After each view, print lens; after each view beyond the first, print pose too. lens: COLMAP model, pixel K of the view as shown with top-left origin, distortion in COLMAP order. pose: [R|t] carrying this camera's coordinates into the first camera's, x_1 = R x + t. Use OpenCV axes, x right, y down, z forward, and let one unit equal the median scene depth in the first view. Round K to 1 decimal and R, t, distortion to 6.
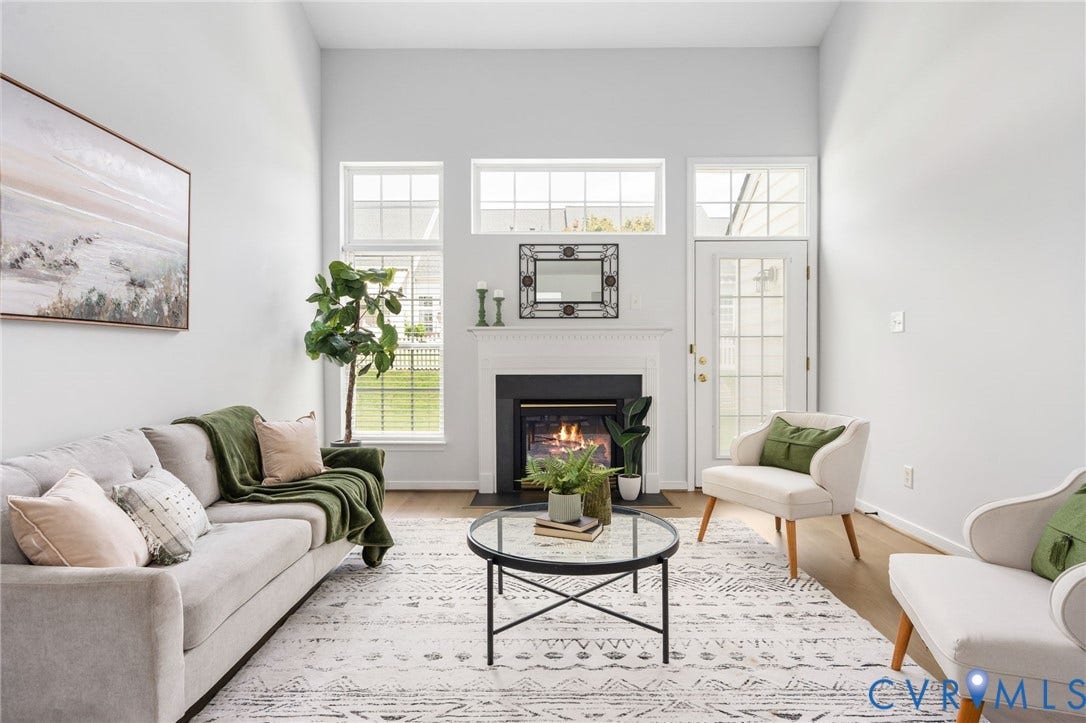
lens RADIAL K [[489.0, 0, 546.9], [0, 489.0, 361.9], [0, 0, 1]] dist [-0.004847, 0.001873]
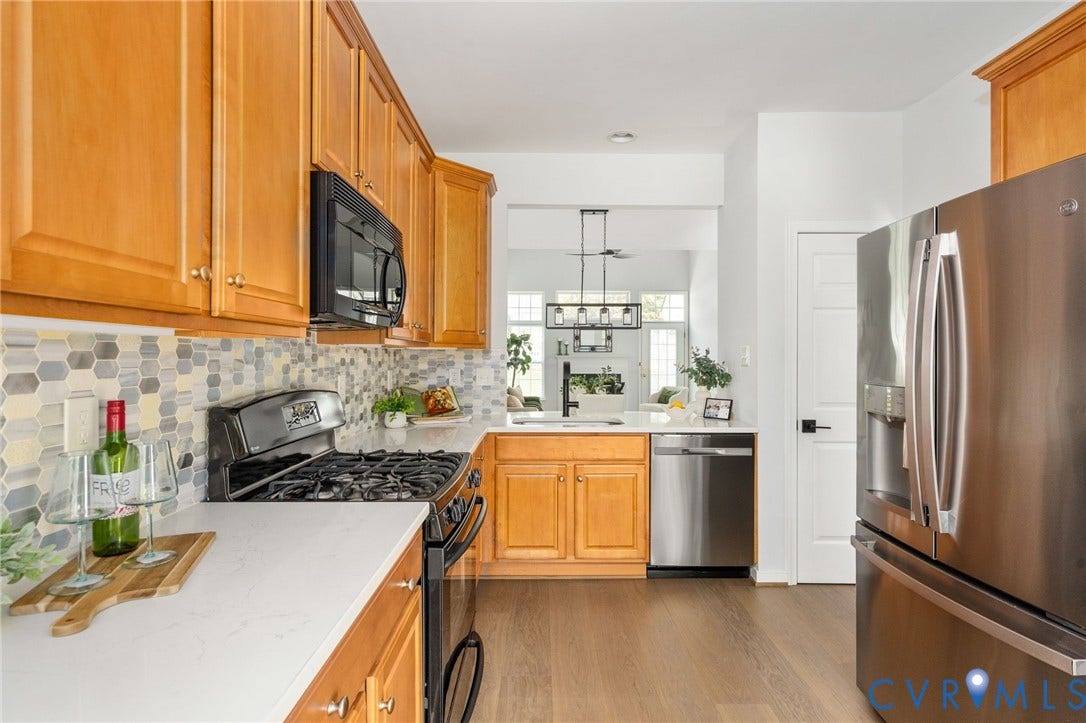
lens RADIAL K [[489.0, 0, 541.8], [0, 489.0, 360.0], [0, 0, 1]] dist [-0.004847, 0.001873]
pose [[0.999628, 0.003886, 0.027007, -0.299344], [-0.003631, 0.999948, -0.009502, -0.023244], [-0.027042, 0.009400, 0.999590, -1.592201]]
